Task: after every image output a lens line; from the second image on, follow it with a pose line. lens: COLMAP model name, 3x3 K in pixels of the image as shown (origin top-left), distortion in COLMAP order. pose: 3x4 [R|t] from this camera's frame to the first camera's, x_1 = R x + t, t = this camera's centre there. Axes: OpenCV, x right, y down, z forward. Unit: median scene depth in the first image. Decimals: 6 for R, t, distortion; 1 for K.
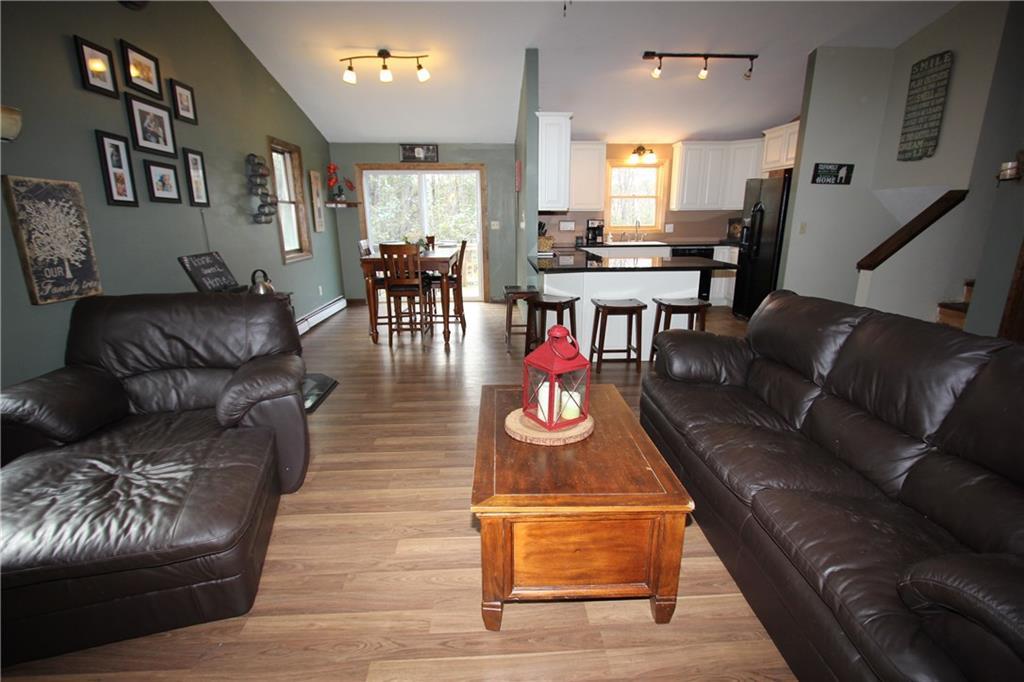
lens RADIAL K [[468.9, 0, 516.3], [0, 468.9, 343.2], [0, 0, 1]] dist [-0.013295, 0.000359]
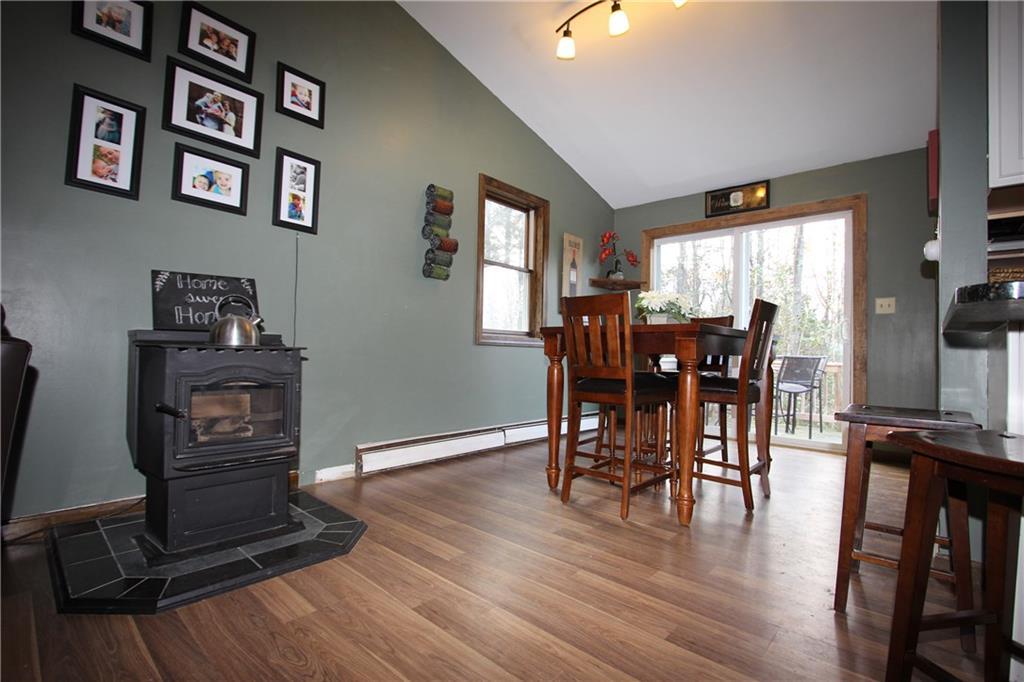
lens RADIAL K [[468.9, 0, 512.8], [0, 468.9, 344.1], [0, 0, 1]] dist [-0.013295, 0.000359]
pose [[0.700244, 0.013425, -0.713777, 0.065069], [-0.216467, 0.956746, -0.194368, -0.066201], [0.680294, 0.290615, 0.672862, 0.864349]]
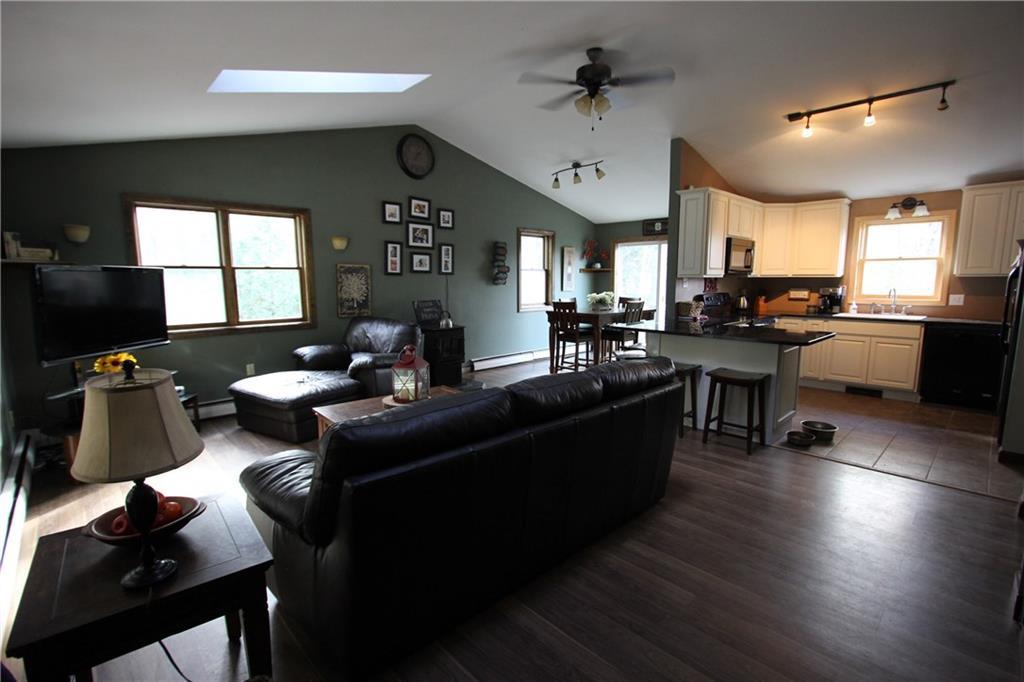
lens RADIAL K [[468.9, 0, 514.6], [0, 468.9, 338.9], [0, 0, 1]] dist [-0.013295, 0.000359]
pose [[0.653679, 0.103770, -0.749624, 0.909416], [-0.202063, 0.978525, -0.040744, -0.038767], [0.729298, 0.178105, 0.660609, 0.068106]]
